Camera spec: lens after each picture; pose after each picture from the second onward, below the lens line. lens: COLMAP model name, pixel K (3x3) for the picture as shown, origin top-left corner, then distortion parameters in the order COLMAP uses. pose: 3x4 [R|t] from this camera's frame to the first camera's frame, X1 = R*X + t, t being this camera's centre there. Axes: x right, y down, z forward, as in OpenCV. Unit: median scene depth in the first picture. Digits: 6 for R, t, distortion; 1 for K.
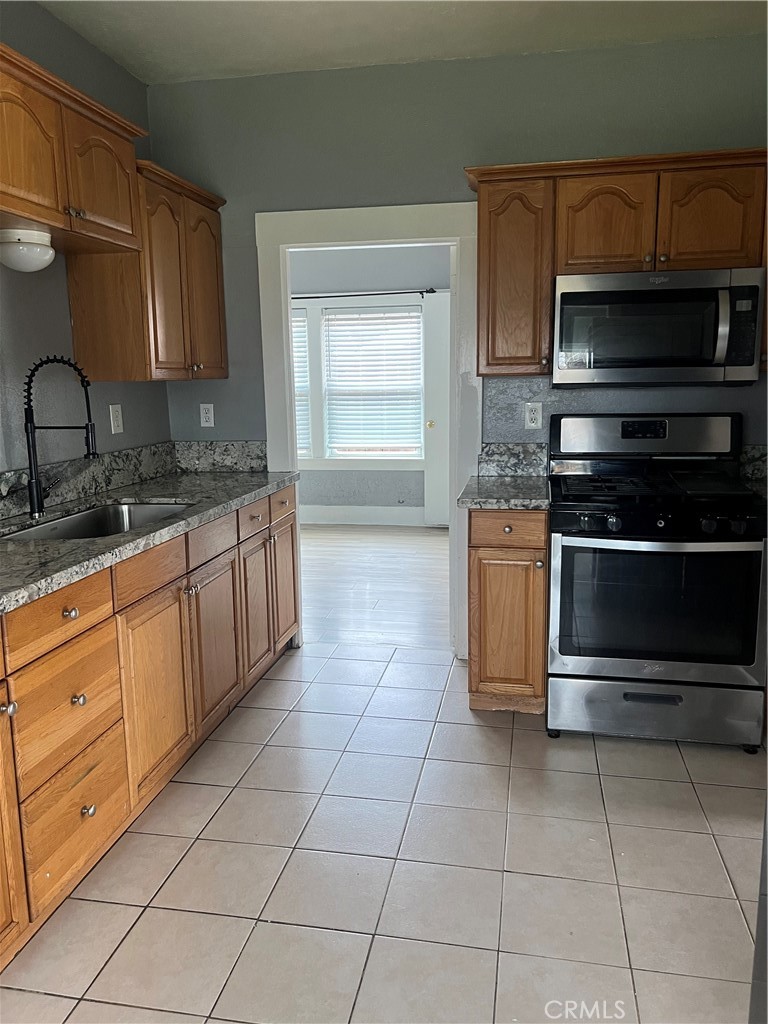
lens RADIAL K [[770.3, 0, 385.2], [0, 770.3, 510.4], [0, 0, 1]] dist [0.063908, -0.070803]
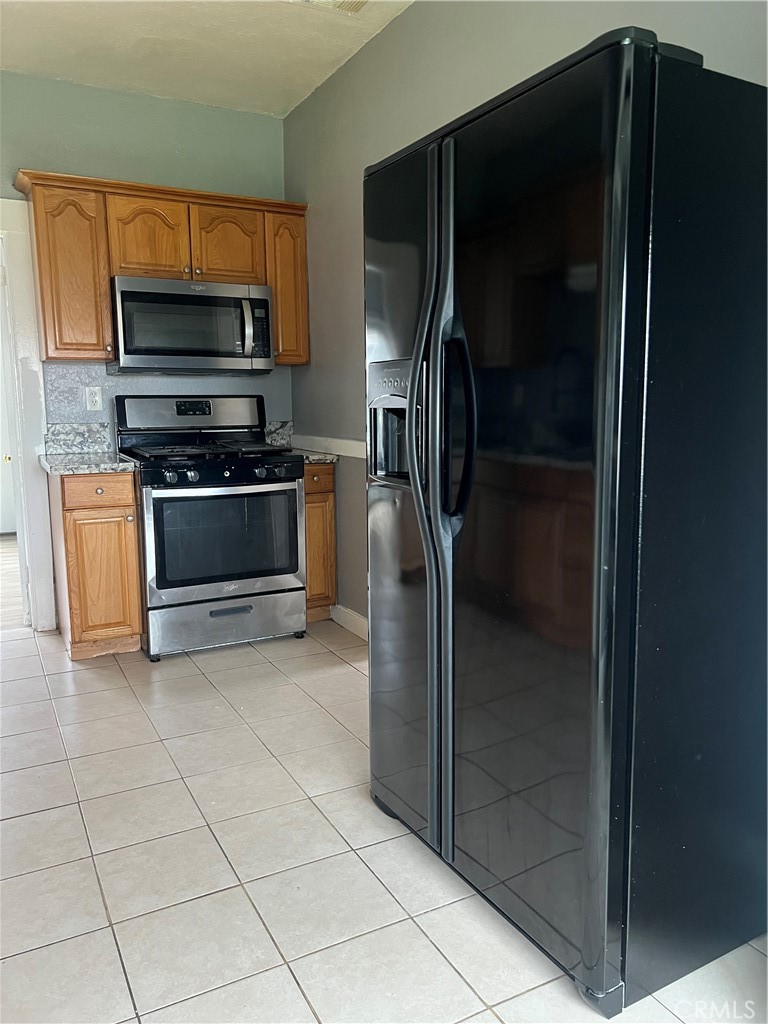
lens RADIAL K [[770.3, 0, 387.5], [0, 770.3, 507.7], [0, 0, 1]] dist [0.063908, -0.070803]
pose [[0.784264, -0.083670, 0.614759, -0.207553], [0.100388, 0.994921, 0.007344, 0.080072], [-0.612252, 0.055955, 0.788681, -0.164066]]
